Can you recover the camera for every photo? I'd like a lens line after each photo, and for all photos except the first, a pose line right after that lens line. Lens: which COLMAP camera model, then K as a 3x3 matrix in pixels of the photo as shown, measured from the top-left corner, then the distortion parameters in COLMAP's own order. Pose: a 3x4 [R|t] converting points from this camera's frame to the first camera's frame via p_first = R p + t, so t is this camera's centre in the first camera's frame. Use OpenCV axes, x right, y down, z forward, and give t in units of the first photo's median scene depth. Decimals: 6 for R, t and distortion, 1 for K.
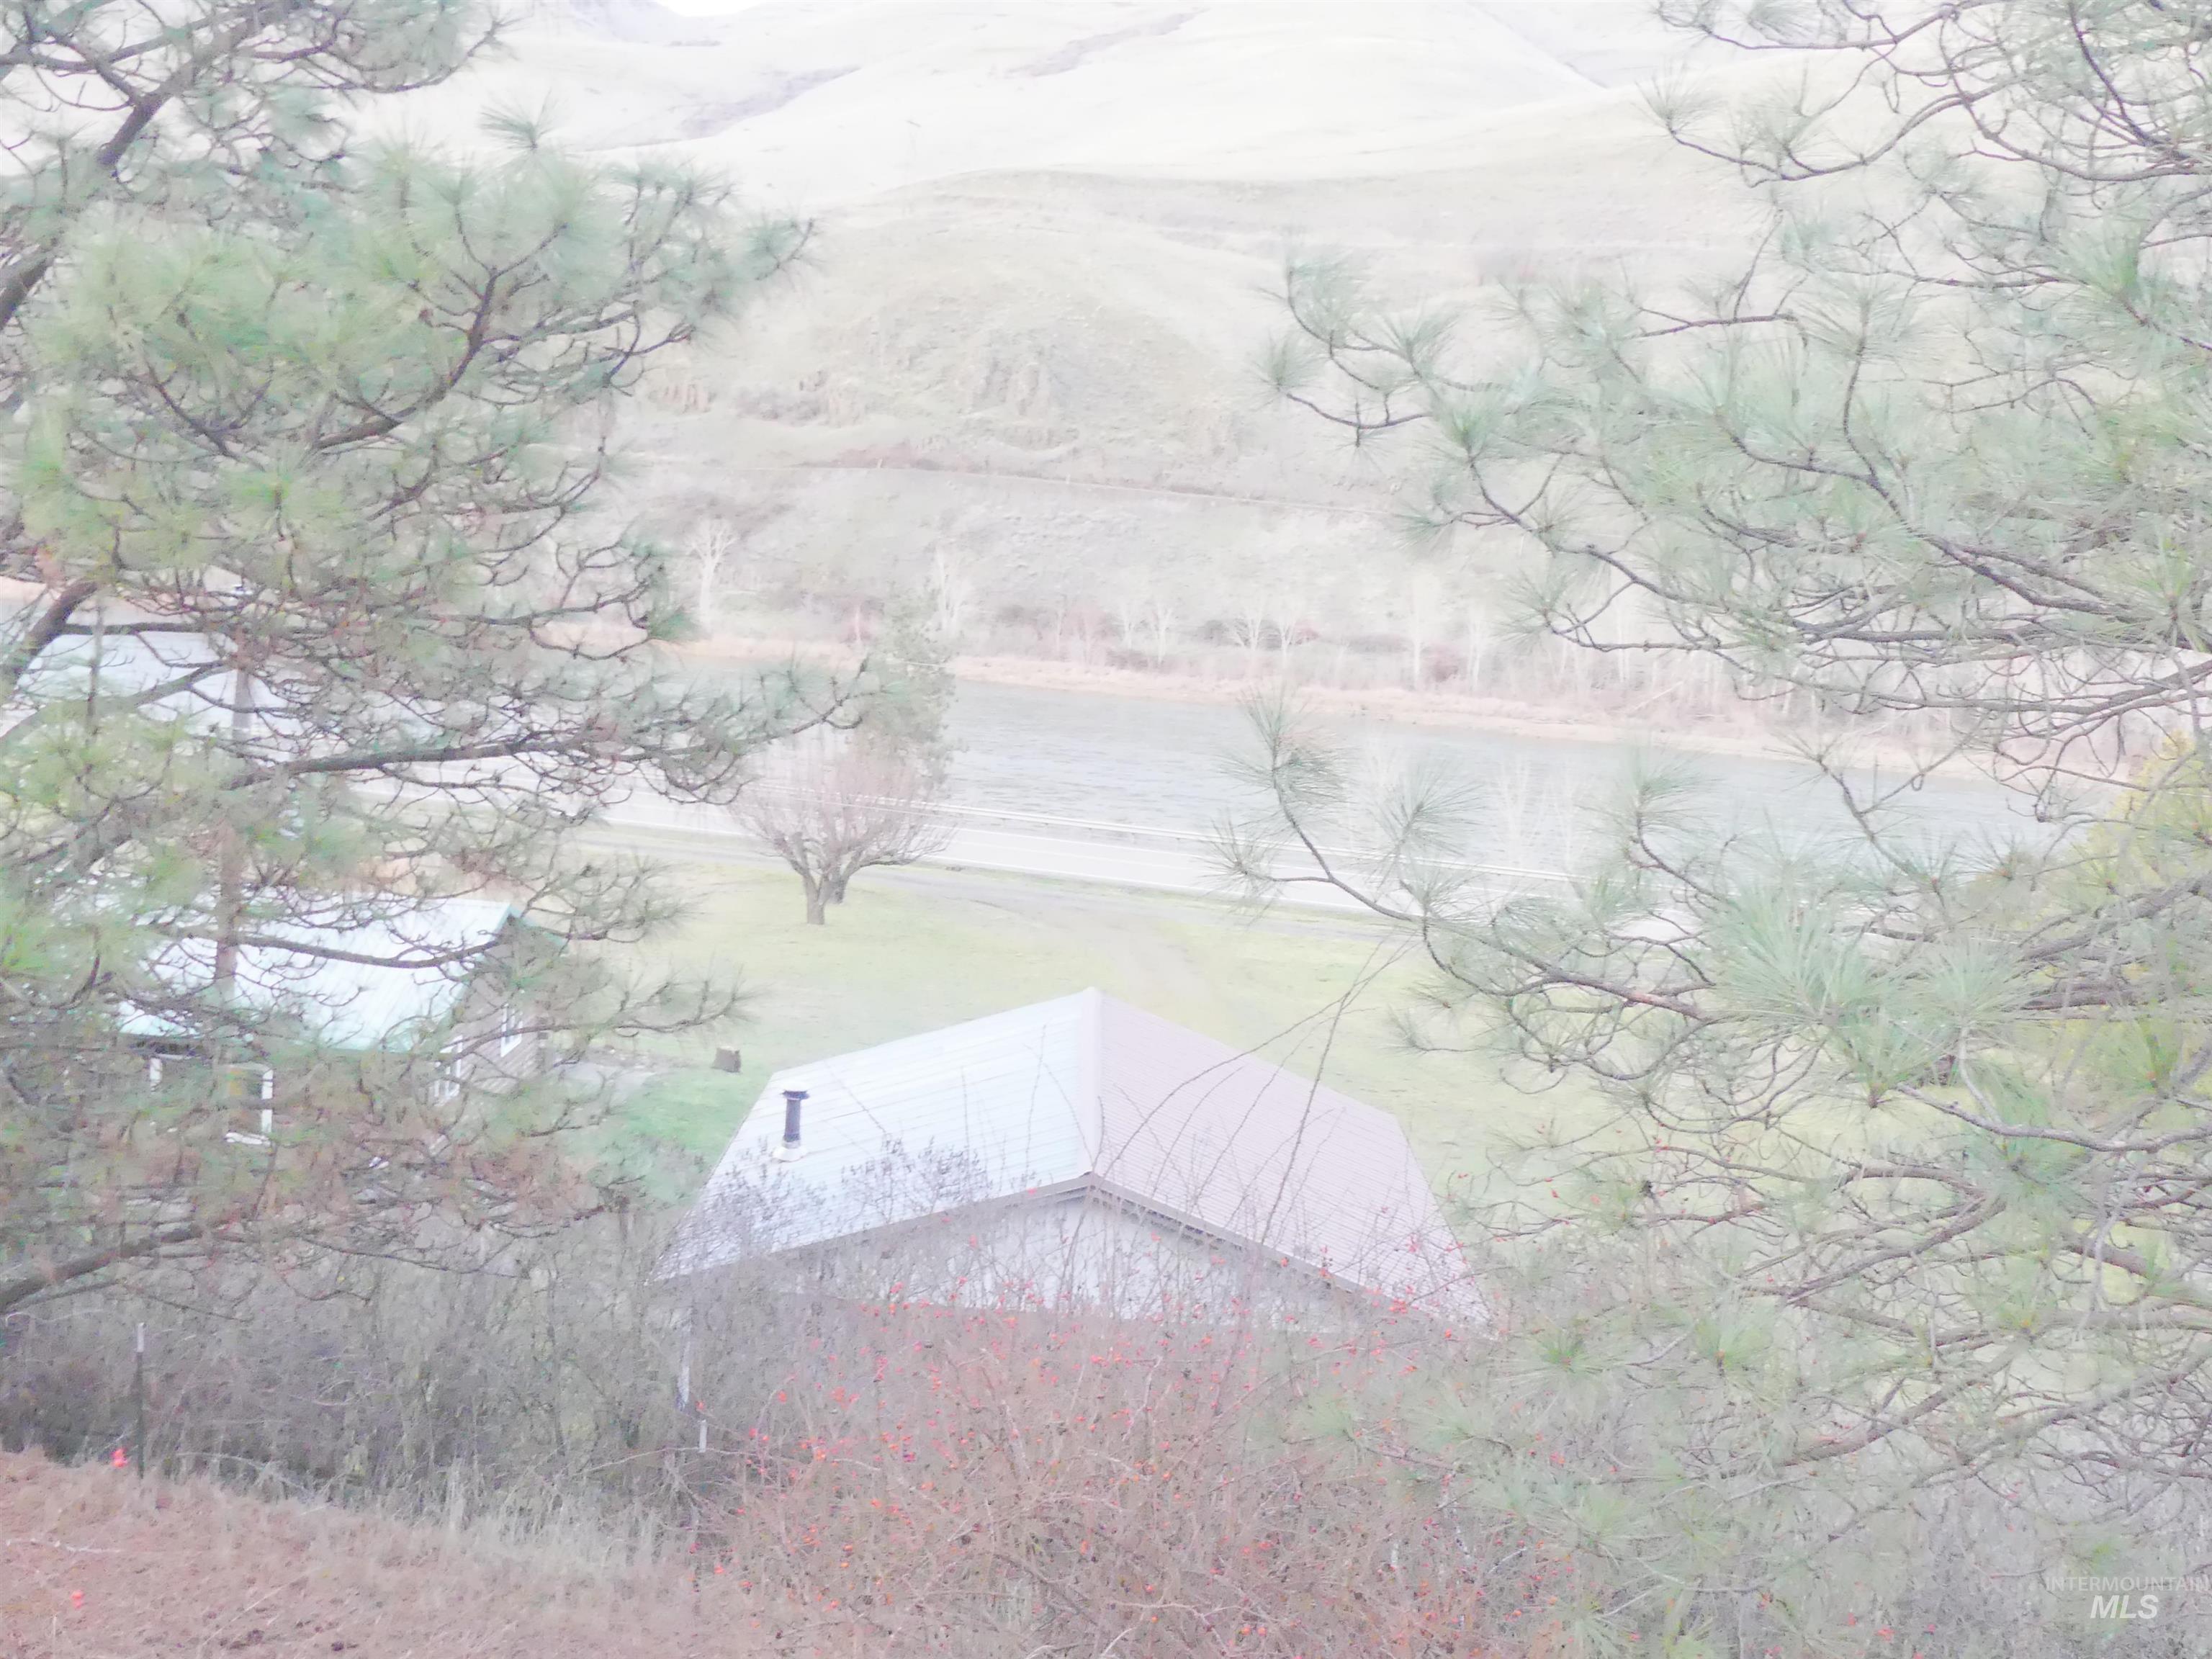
lens RADIAL K [[2570.9, 0, 1102.2], [0, 2570.9, 823.5], [0, 0, 1]] dist [-0.025750, 0.000000]
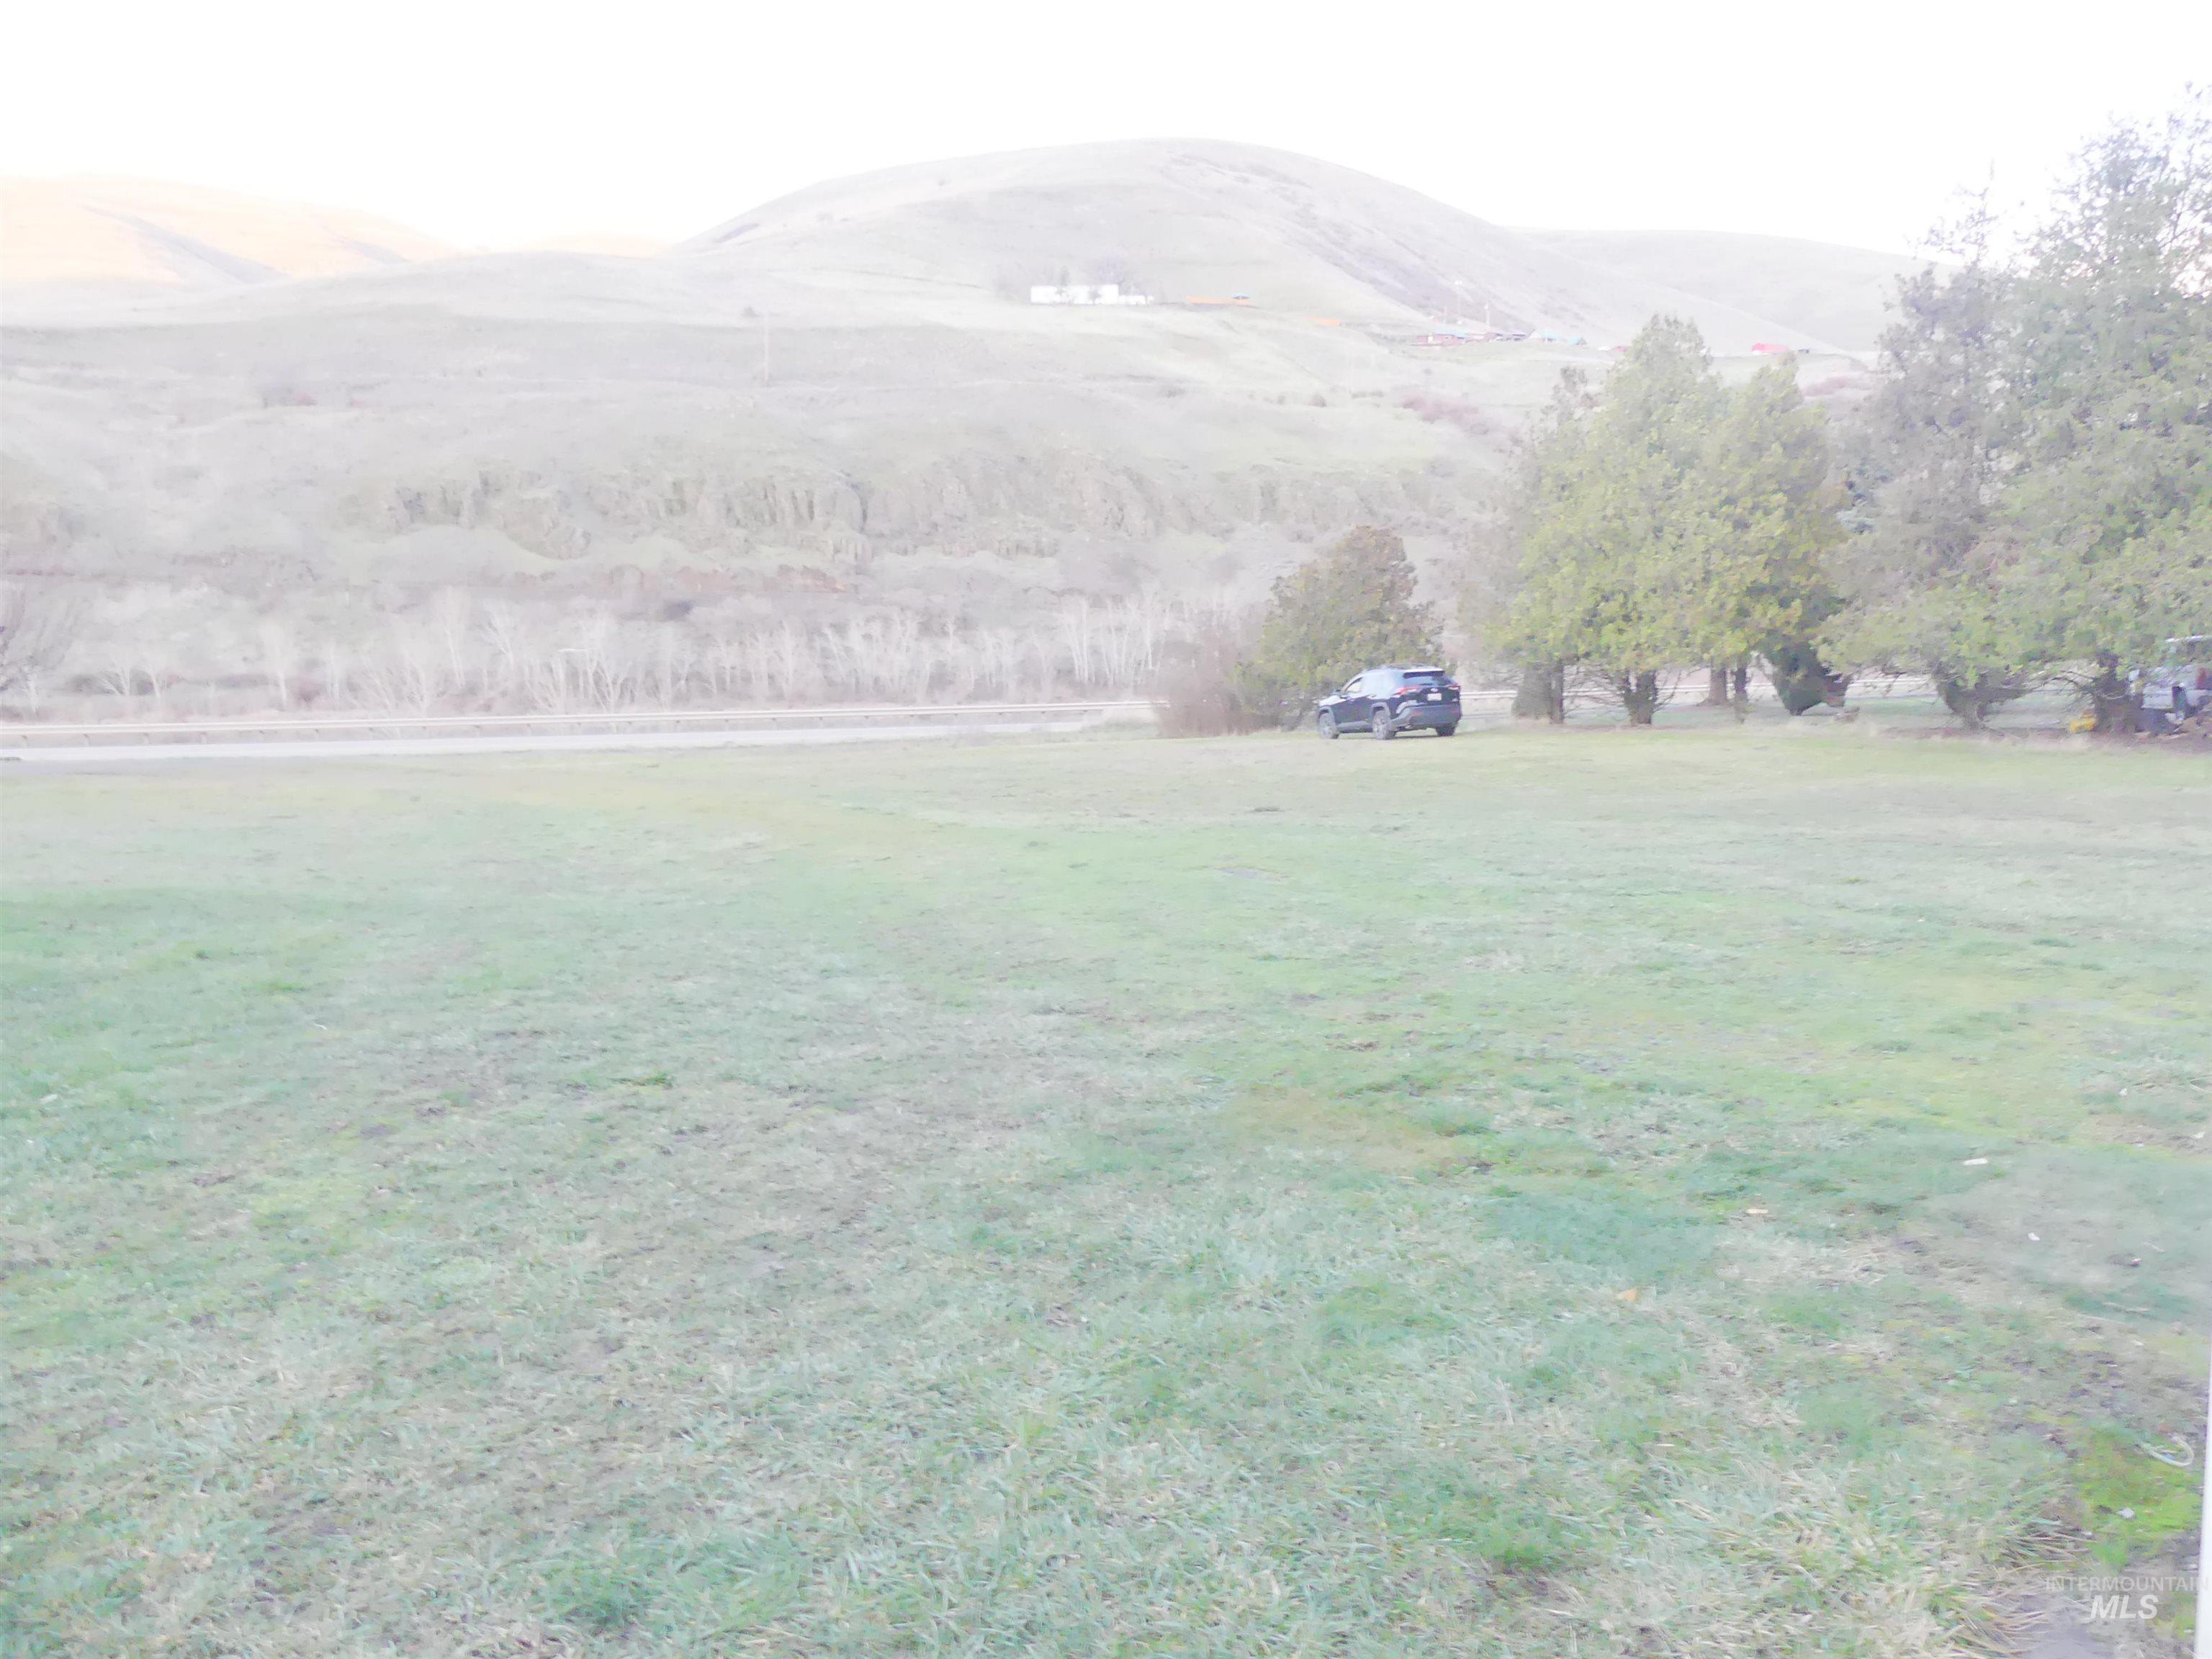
lens RADIAL K [[1680.2, 0, 1136.3], [0, 1680.2, 843.4], [0, 0, 1]] dist [-0.022508, 0.014955]
pose [[0.799790, -0.147829, 0.581793, -0.027343], [0.139271, 0.988453, 0.059703, 0.018910], [-0.583901, 0.033277, 0.811143, 0.115908]]
